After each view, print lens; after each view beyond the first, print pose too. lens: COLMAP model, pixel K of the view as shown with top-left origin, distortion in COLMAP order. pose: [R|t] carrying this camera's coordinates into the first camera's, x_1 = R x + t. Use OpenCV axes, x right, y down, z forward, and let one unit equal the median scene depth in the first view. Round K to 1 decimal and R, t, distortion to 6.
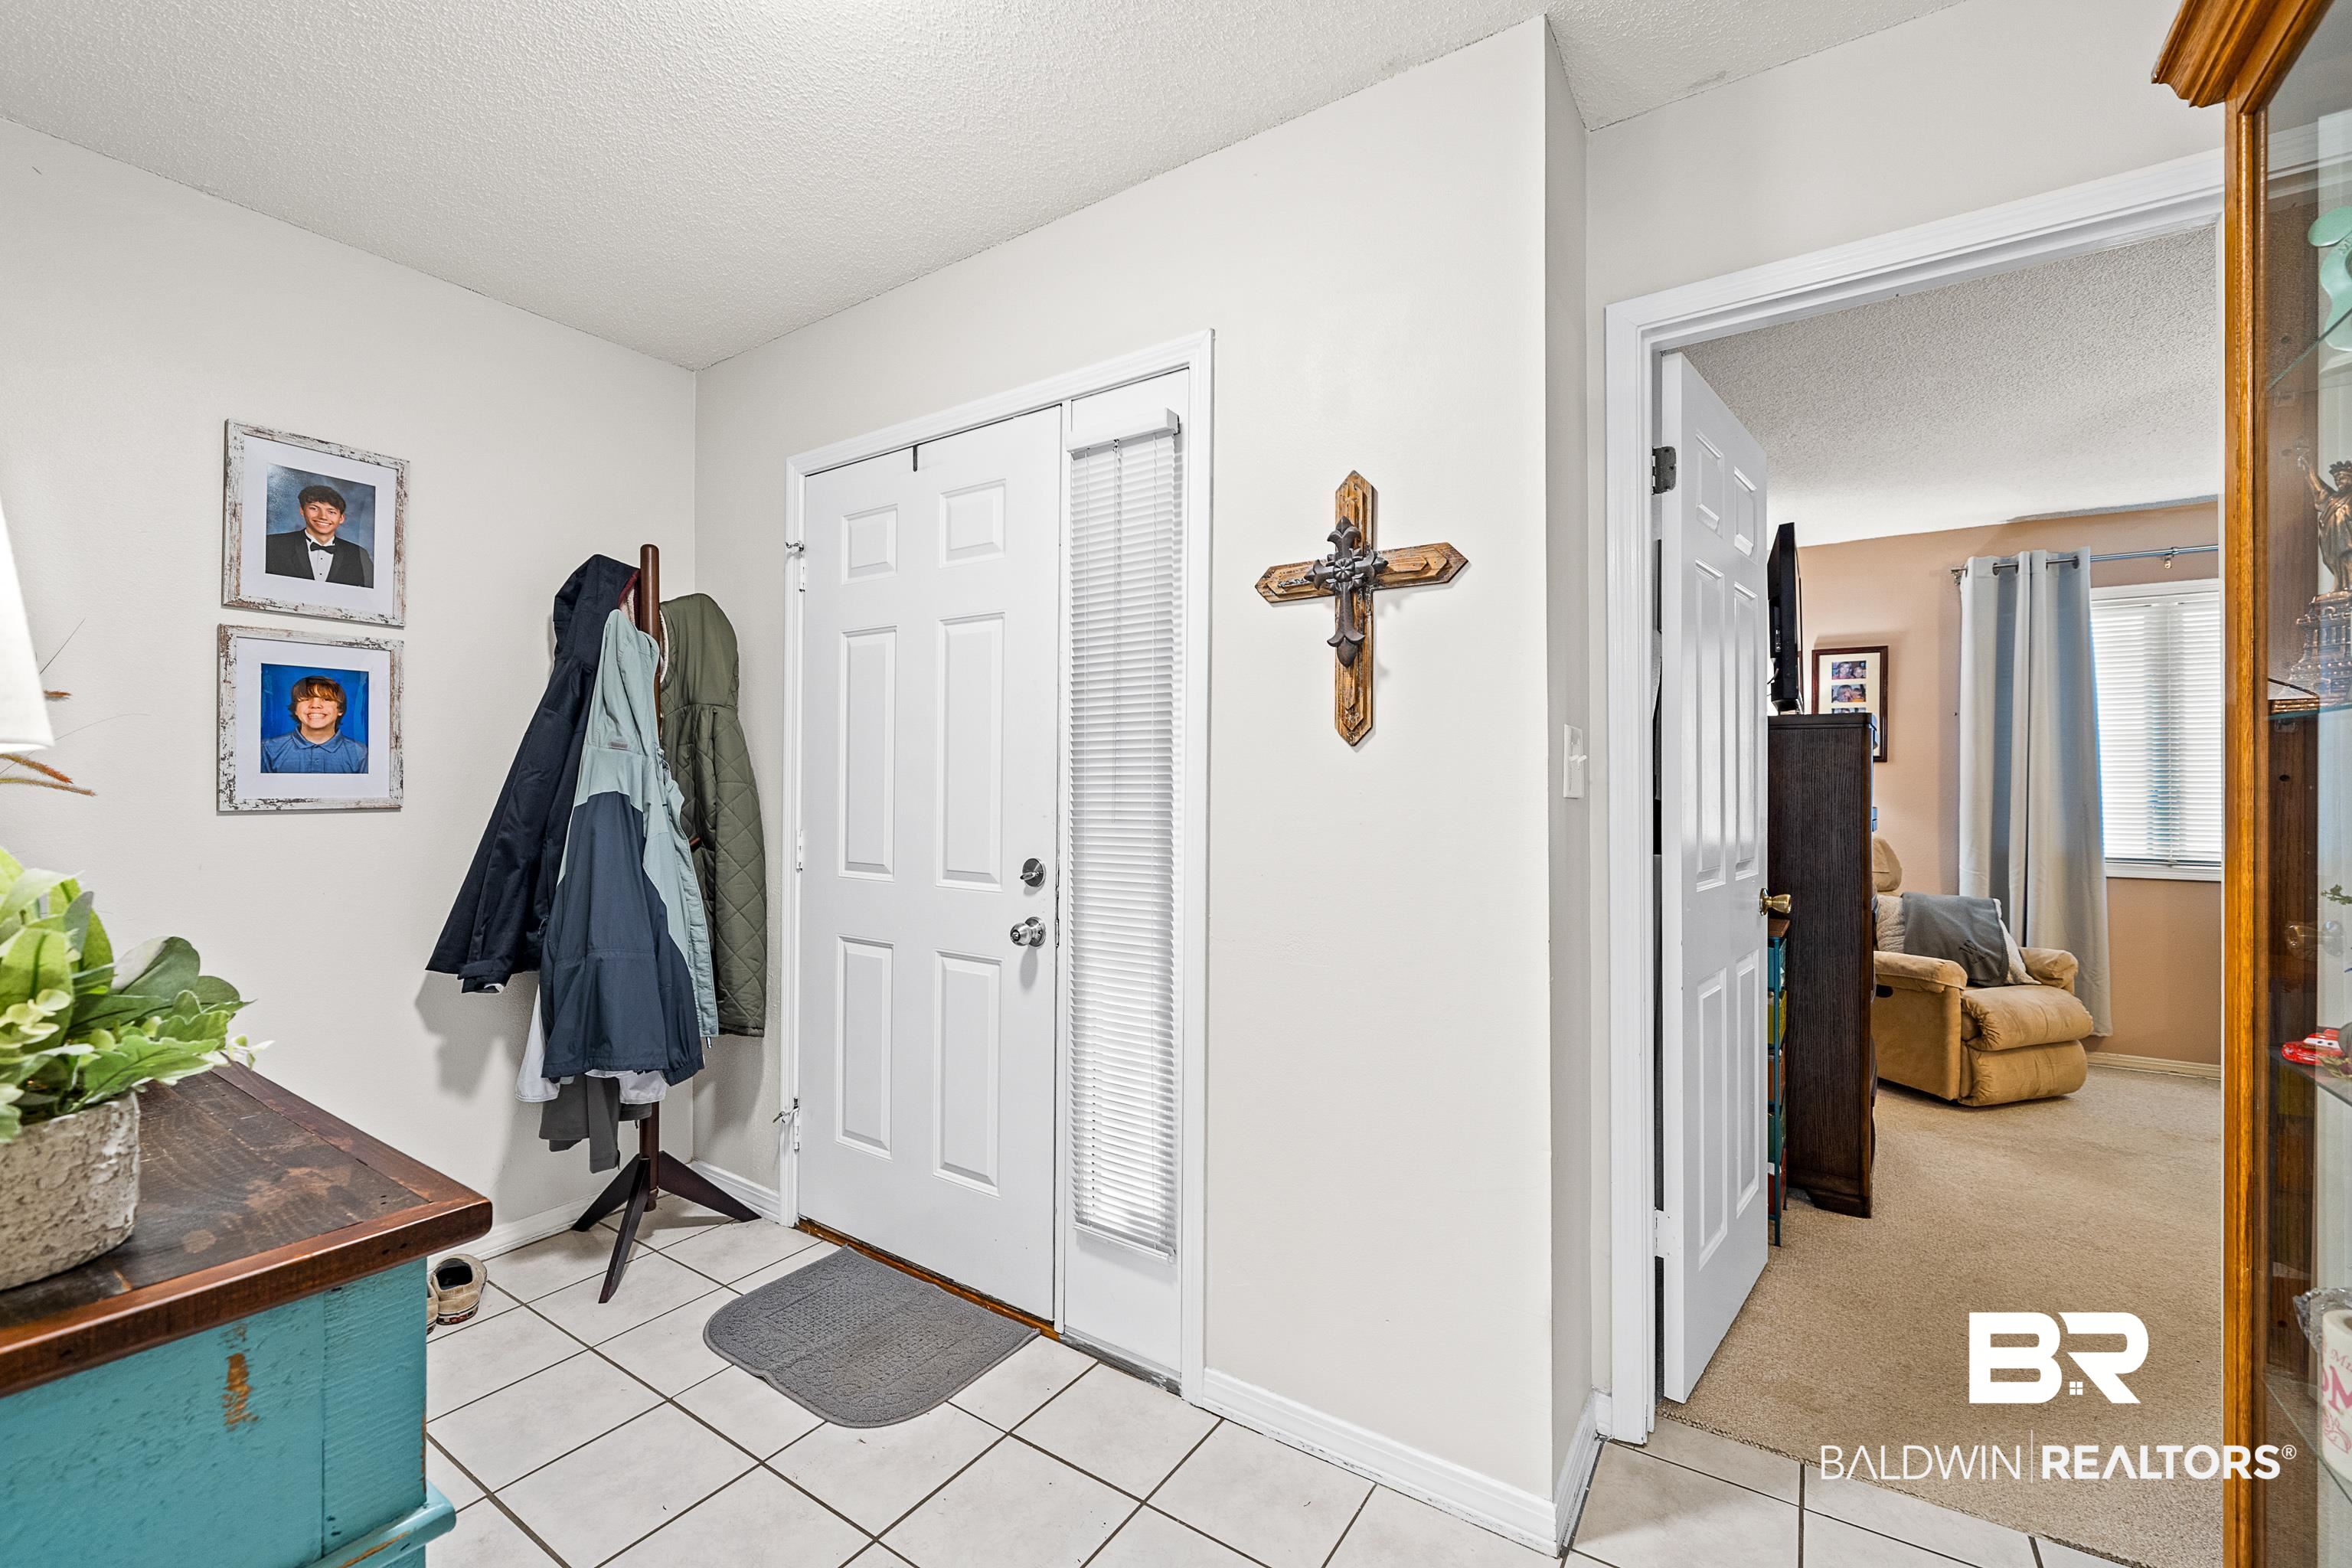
lens RADIAL K [[959.2, 0, 1167.3], [0, 959.2, 786.3], [0, 0, 1]] dist [-0.000592, -0.000460]
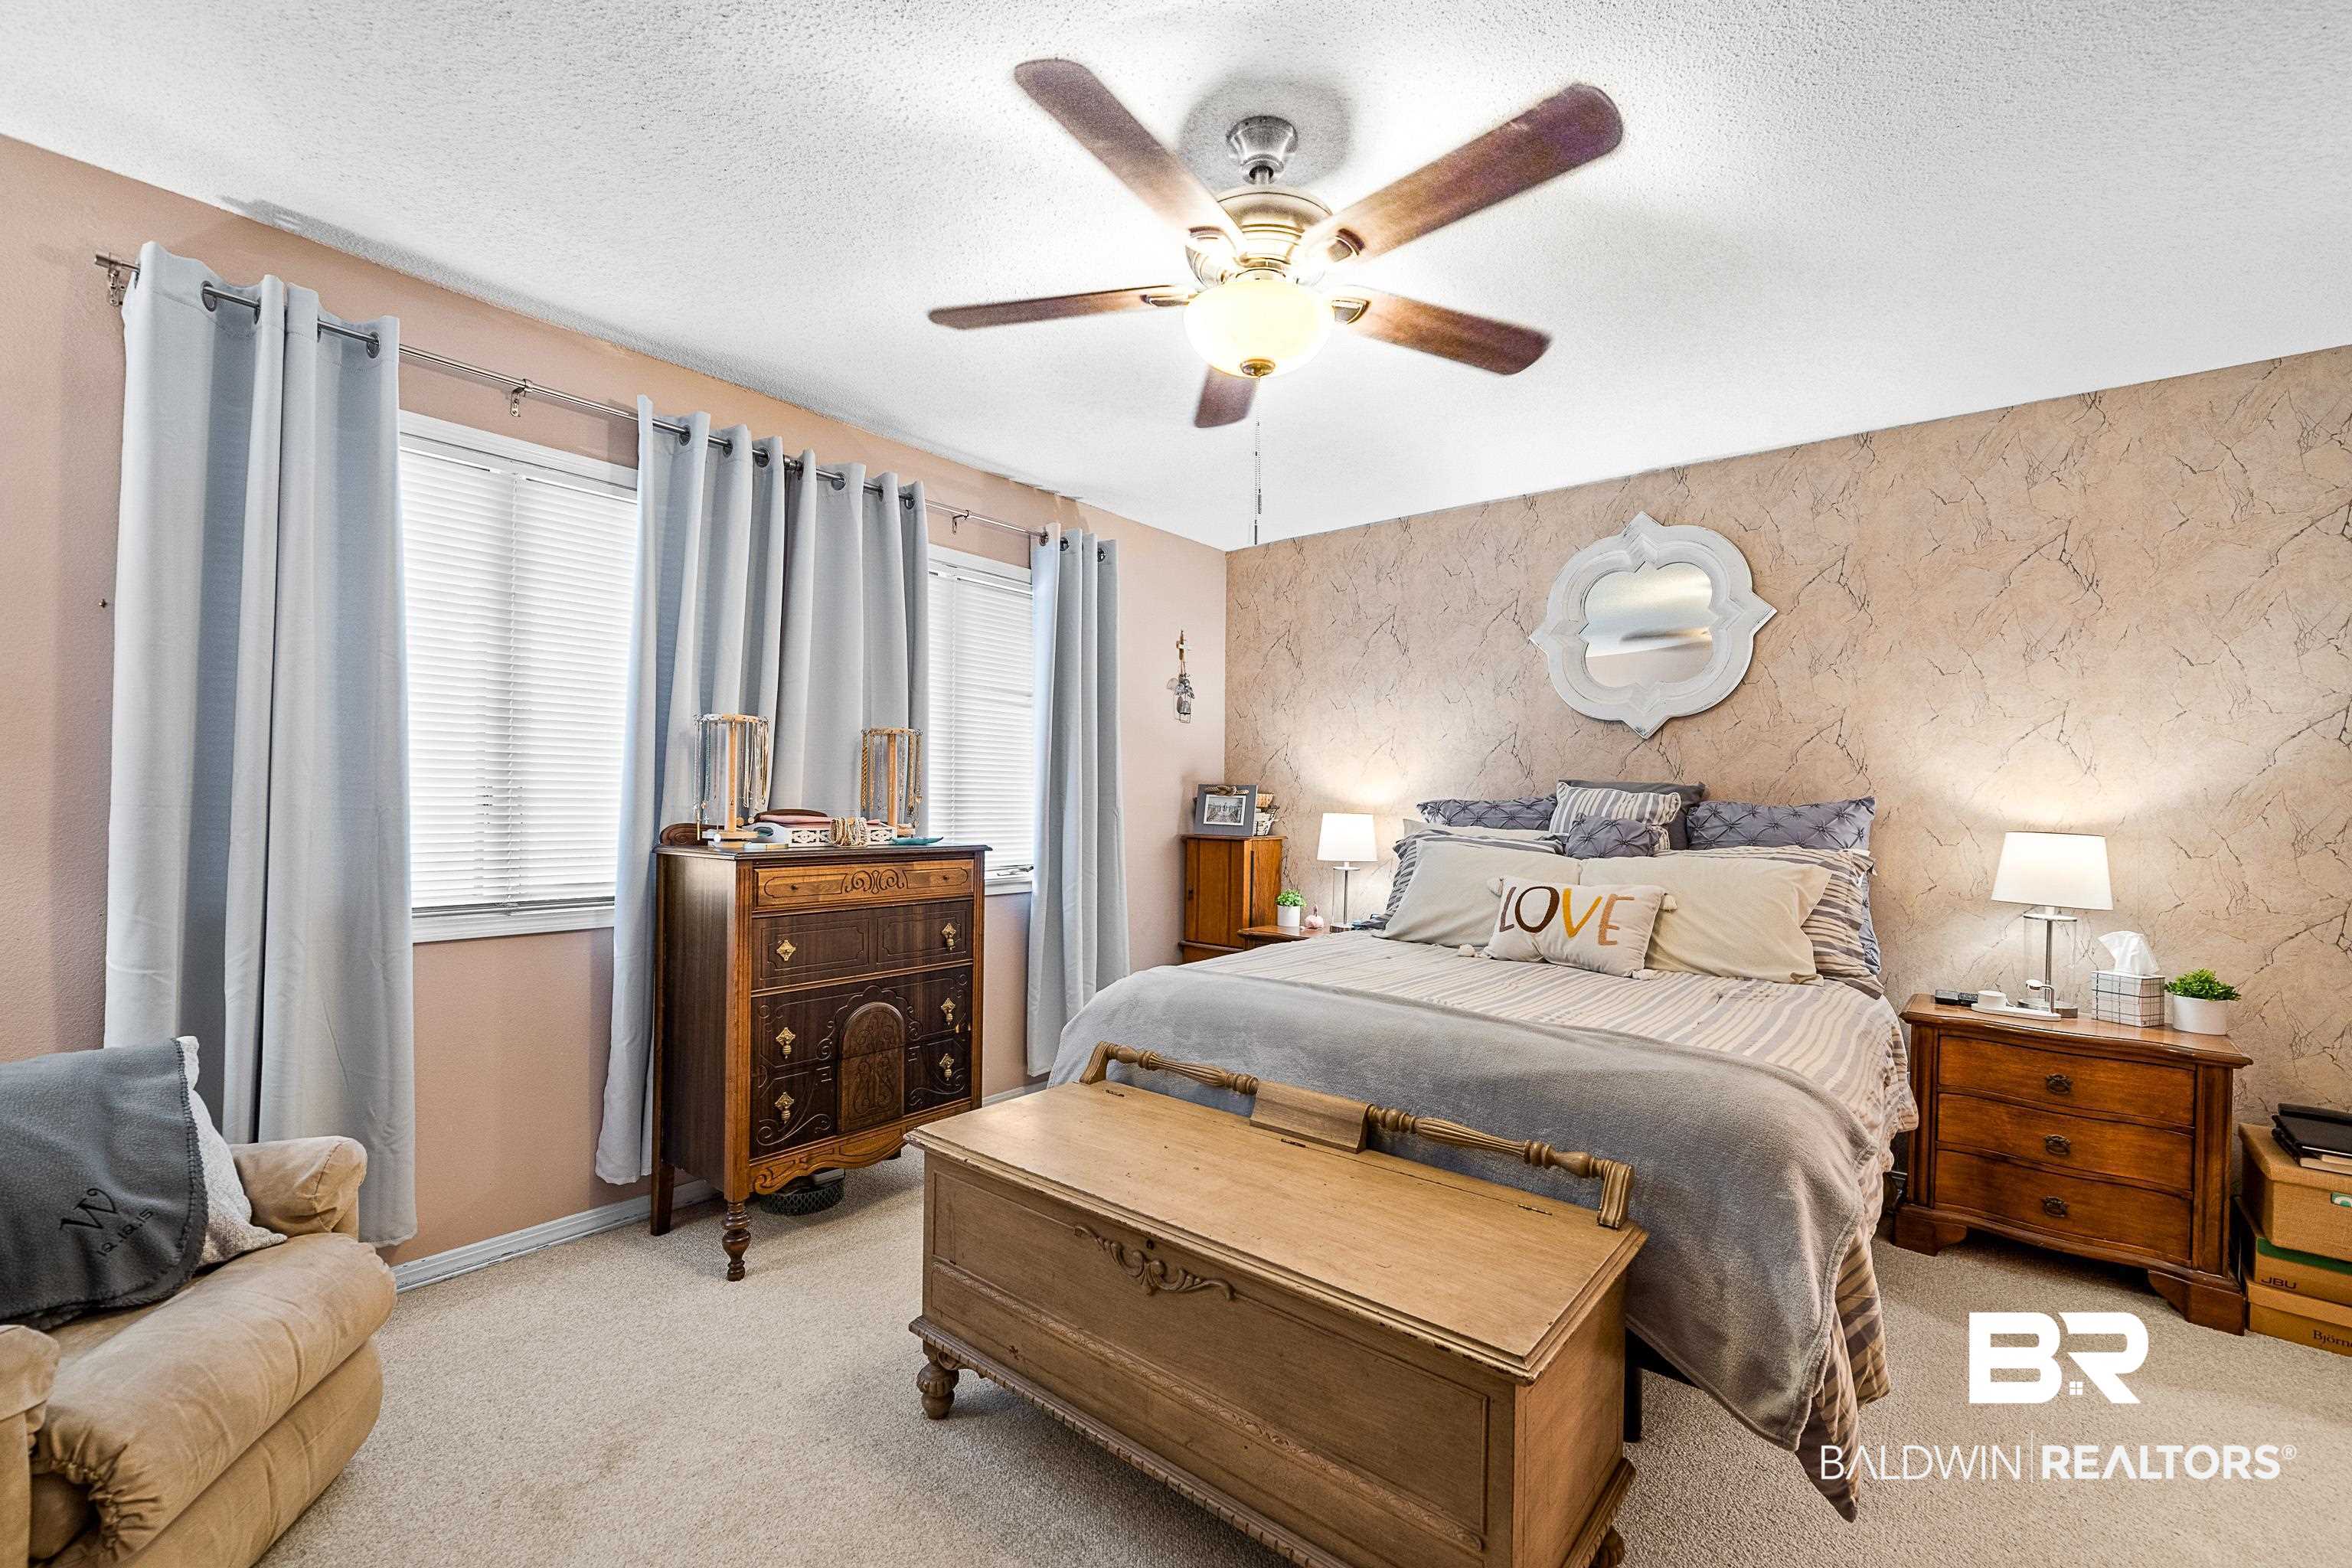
lens RADIAL K [[959.2, 0, 1155.0], [0, 959.2, 793.2], [0, 0, 1]] dist [-0.000592, -0.000460]
pose [[0.103743, 0.004801, 0.994593, 0.483689], [-0.019081, 0.999814, -0.002836, 0.001467], [-0.994421, -0.018684, 0.103816, 0.528034]]
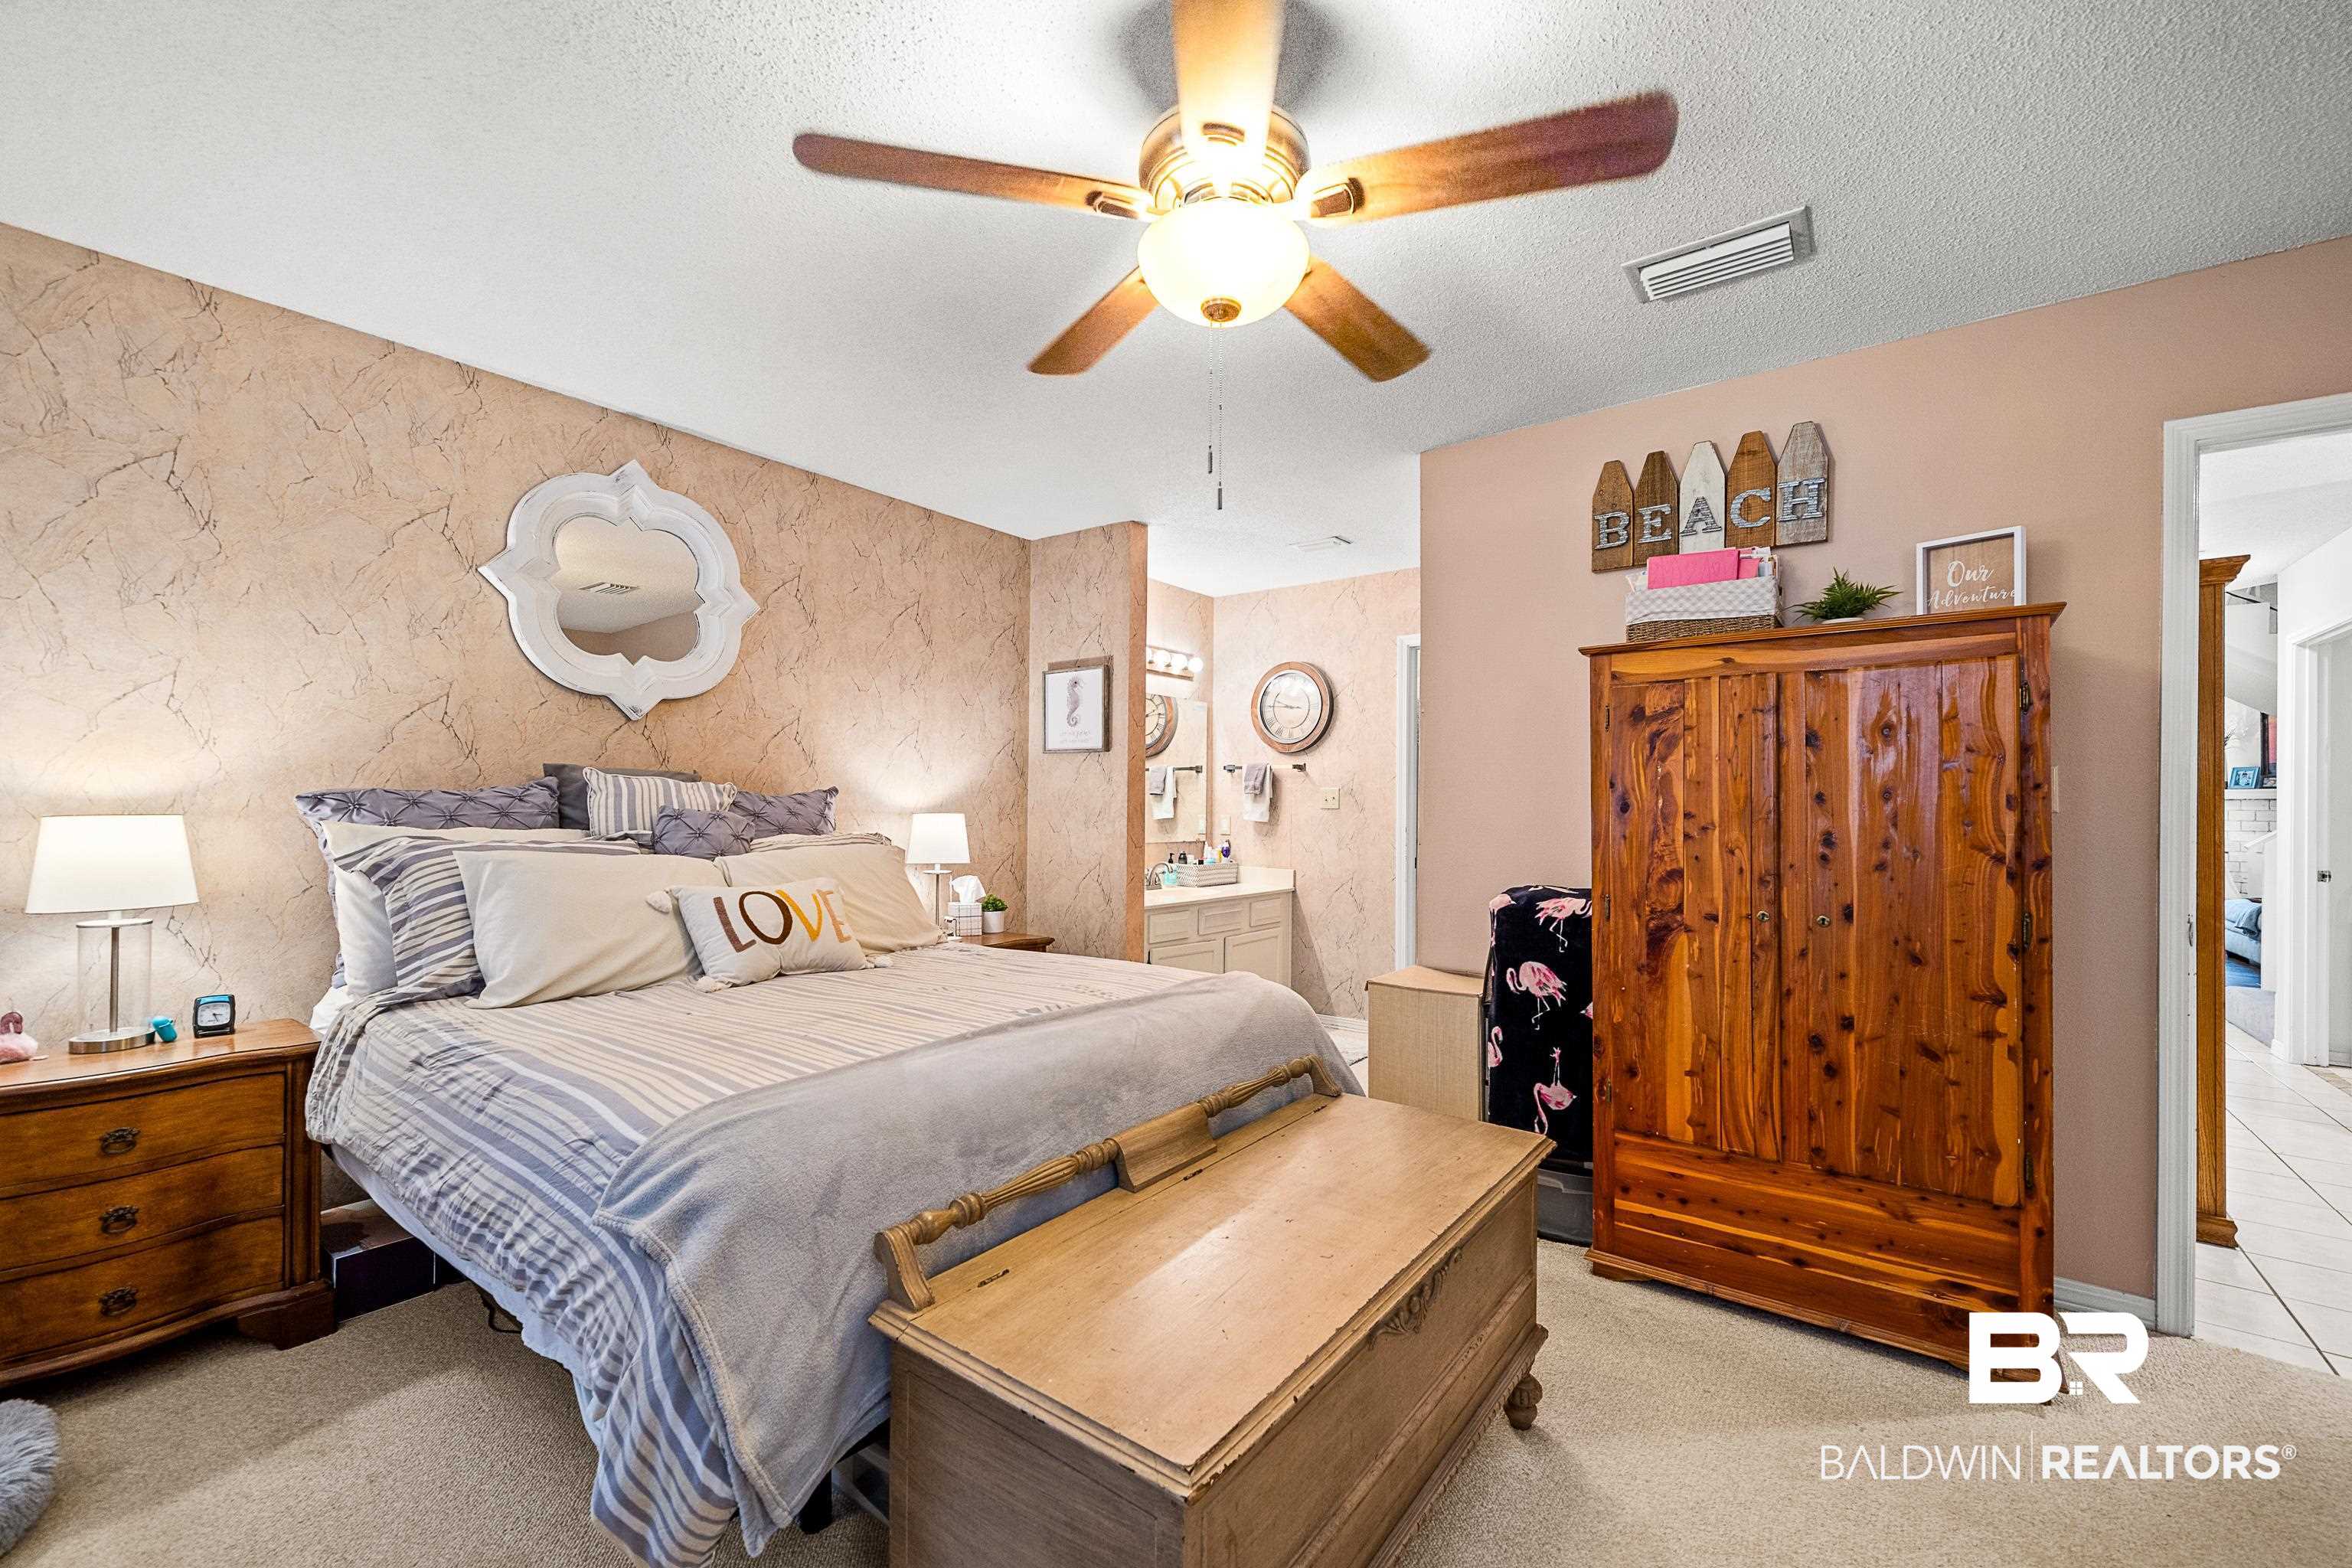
lens RADIAL K [[959.2, 0, 1163.6], [0, 959.2, 804.7], [0, 0, 1]] dist [-0.000592, -0.000460]
pose [[-0.998323, -0.010763, 0.056872, 0.989315], [-0.010784, 0.999942, -0.000047, 0.004860], [-0.056868, -0.000661, -0.998382, 0.971417]]
